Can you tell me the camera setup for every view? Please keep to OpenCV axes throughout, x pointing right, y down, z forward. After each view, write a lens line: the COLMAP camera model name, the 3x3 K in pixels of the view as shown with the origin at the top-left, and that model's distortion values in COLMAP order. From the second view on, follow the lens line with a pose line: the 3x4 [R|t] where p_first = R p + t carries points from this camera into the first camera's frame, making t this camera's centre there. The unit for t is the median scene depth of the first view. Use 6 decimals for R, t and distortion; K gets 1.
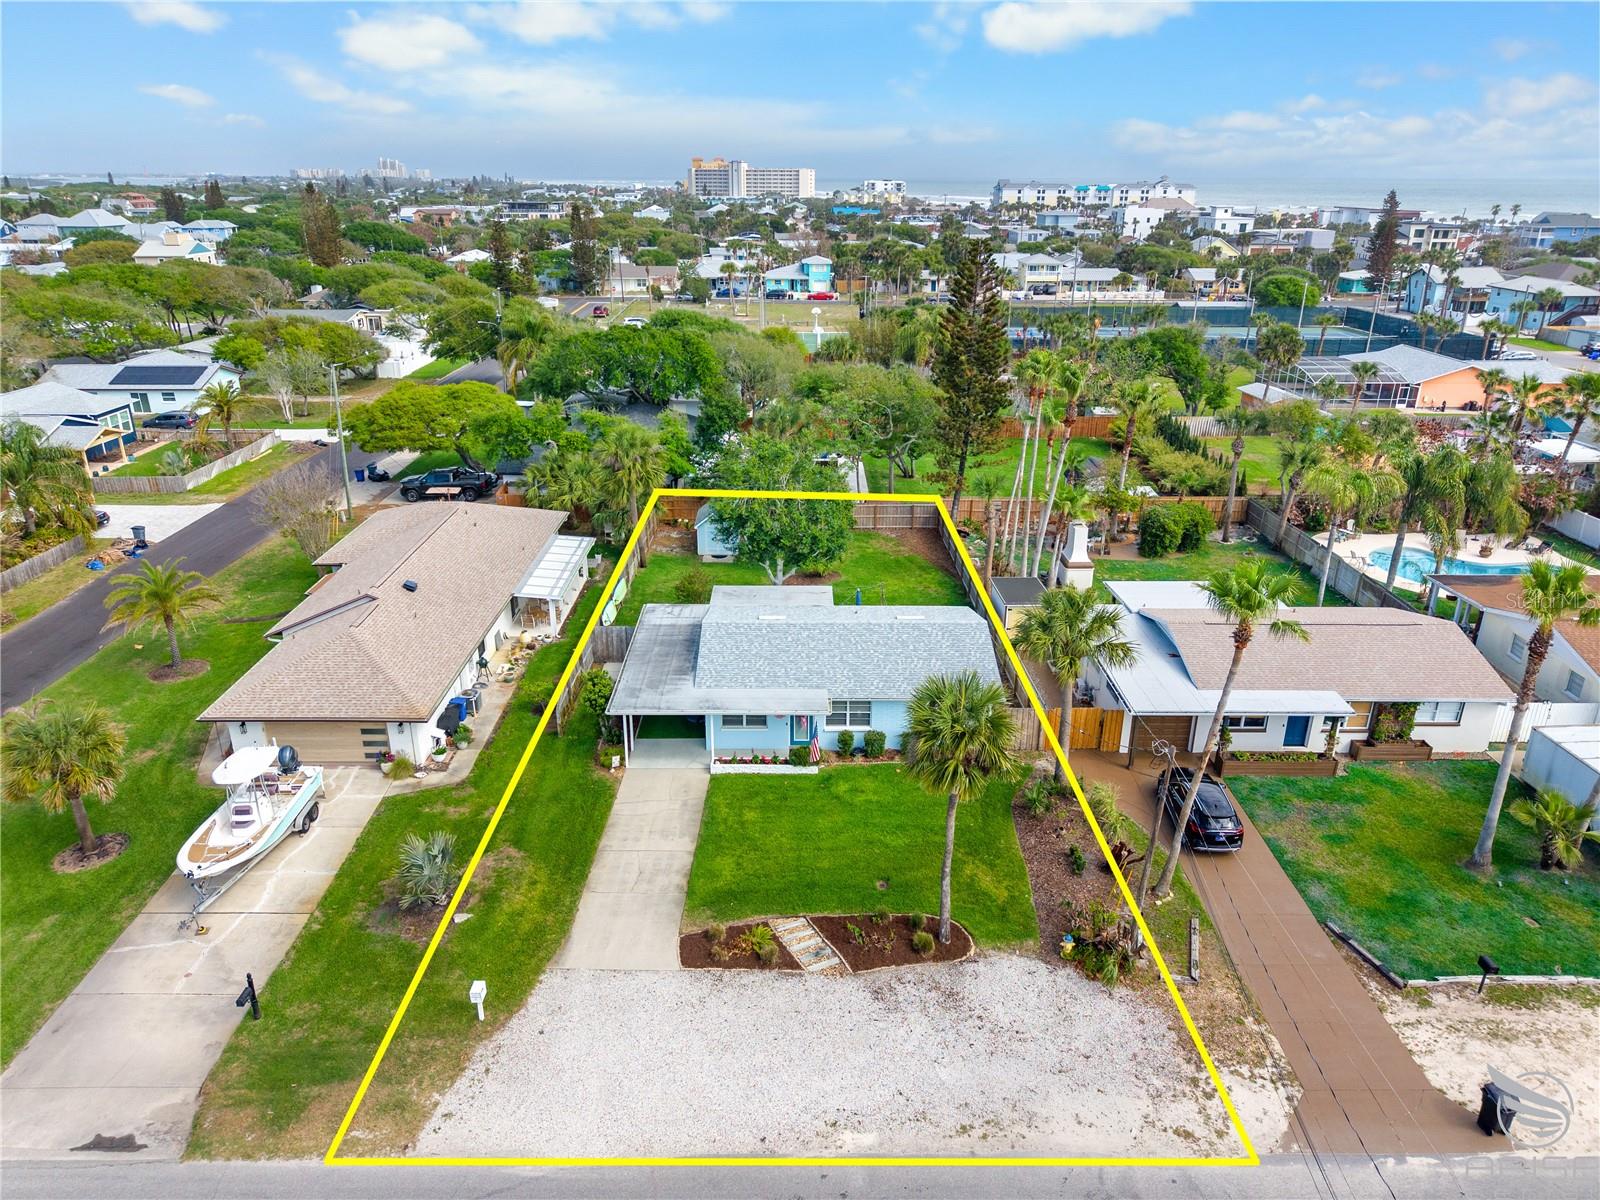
lens RADIAL K [[1067.4, 0, 795.7], [0, 1067.4, 601.7], [0, 0, 1]] dist [0.030120, -0.030639]
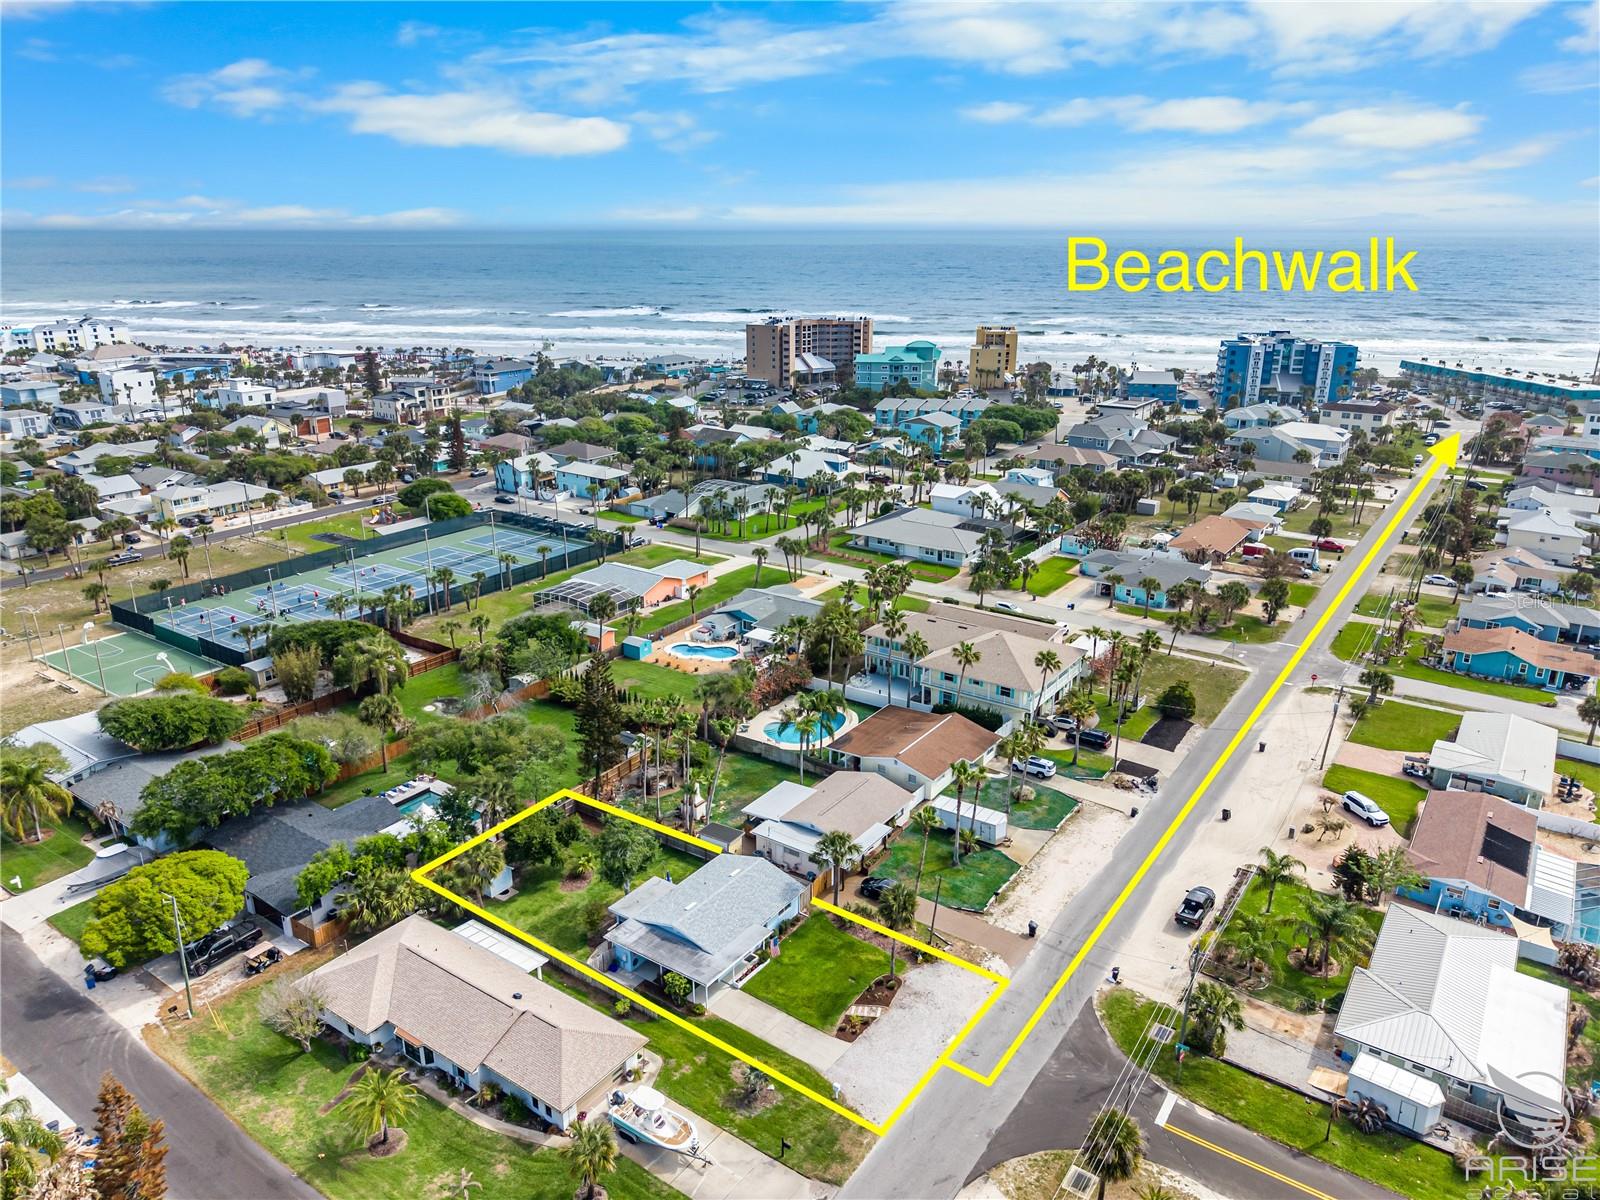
lens RADIAL K [[1108.0, 0, 791.7], [0, 1108.0, 574.0], [0, 0, 1]] dist [0.017773, -0.006093]
pose [[0.580240, -0.247769, 0.775843, -1.555018], [0.307270, 0.948803, 0.073202, -0.757553], [-0.754259, 0.195918, 0.626665, -0.612724]]
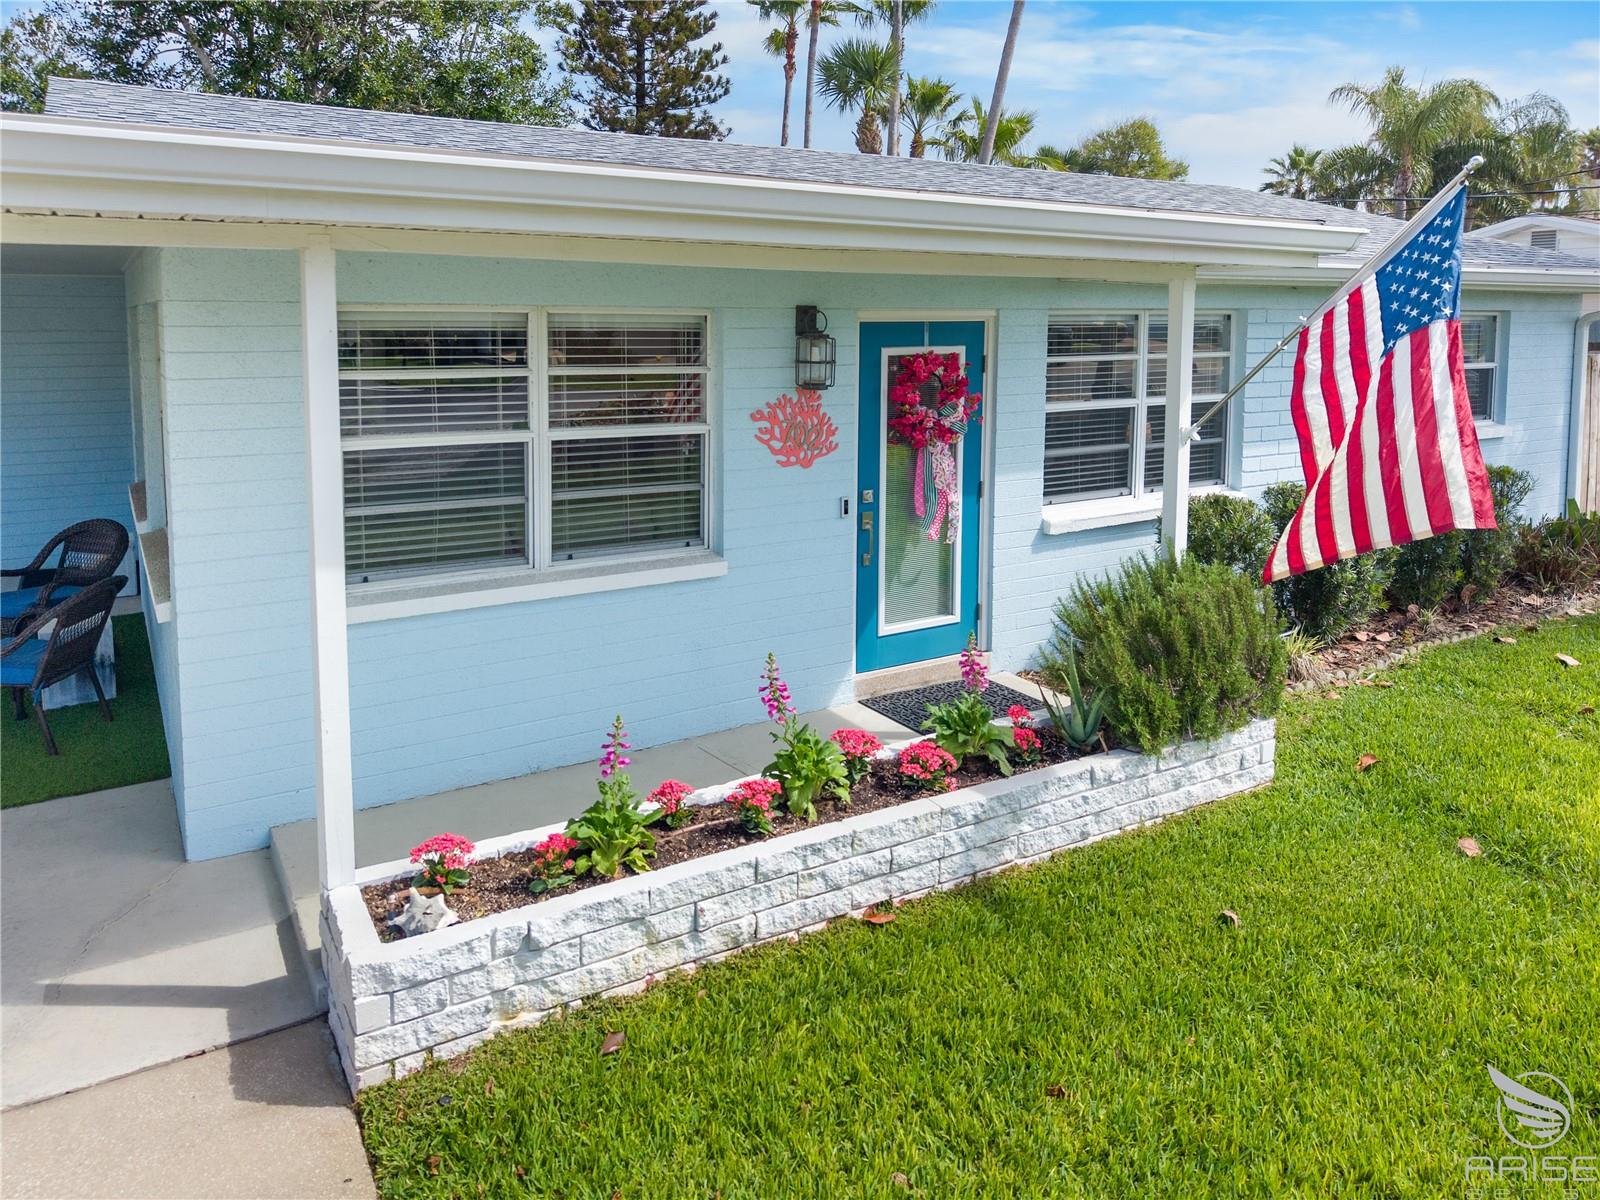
lens RADIAL K [[1131.8, 0, 767.4], [0, 1131.8, 421.8], [0, 0, 1]] dist [0.003184, 0.000993]
pose [[0.863469, -0.050087, 0.501909, -0.096704], [0.190923, 0.953476, -0.233308, 0.145755], [-0.466873, 0.297280, 0.832859, 0.941388]]
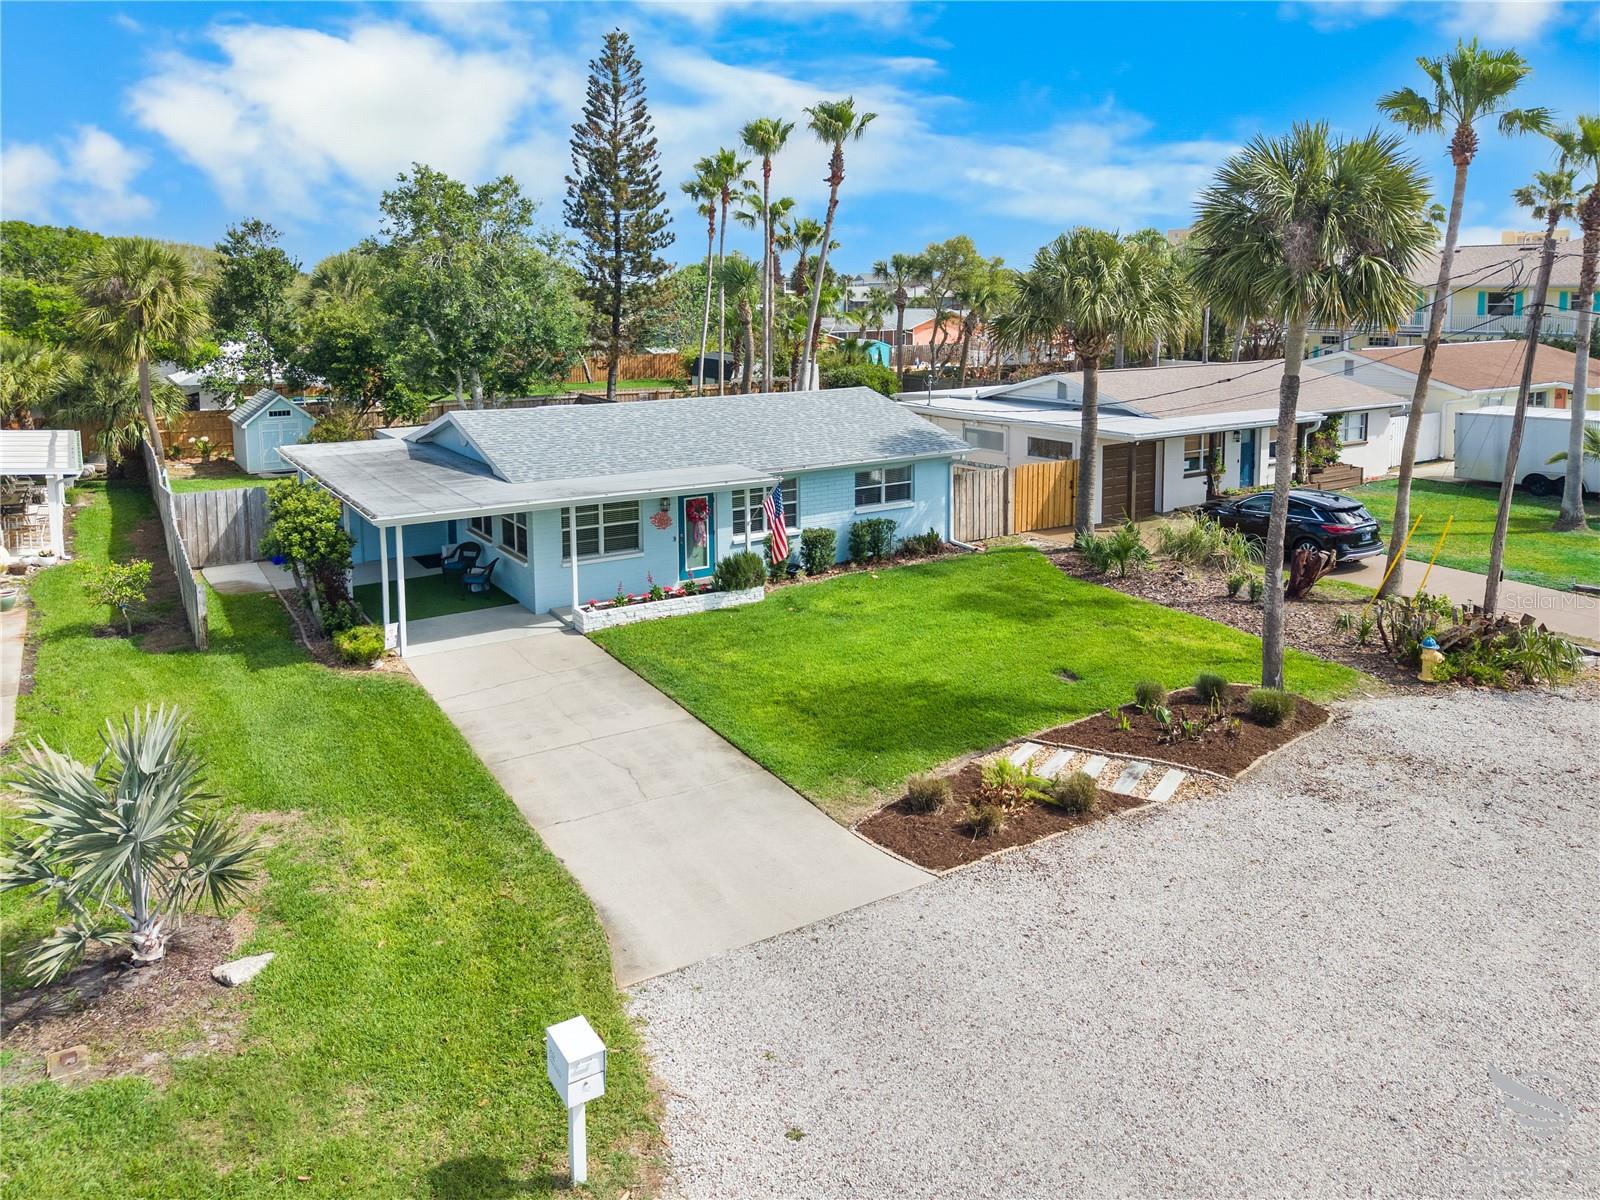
lens RADIAL K [[1131.8, 0, 767.4], [0, 1131.8, 421.8], [0, 0, 1]] dist [0.003184, 0.000993]
pose [[0.852356, -0.067730, 0.518558, -0.287851], [0.202490, 0.956974, -0.207842, 0.202097], [-0.482170, 0.282158, 0.829397, 0.501056]]
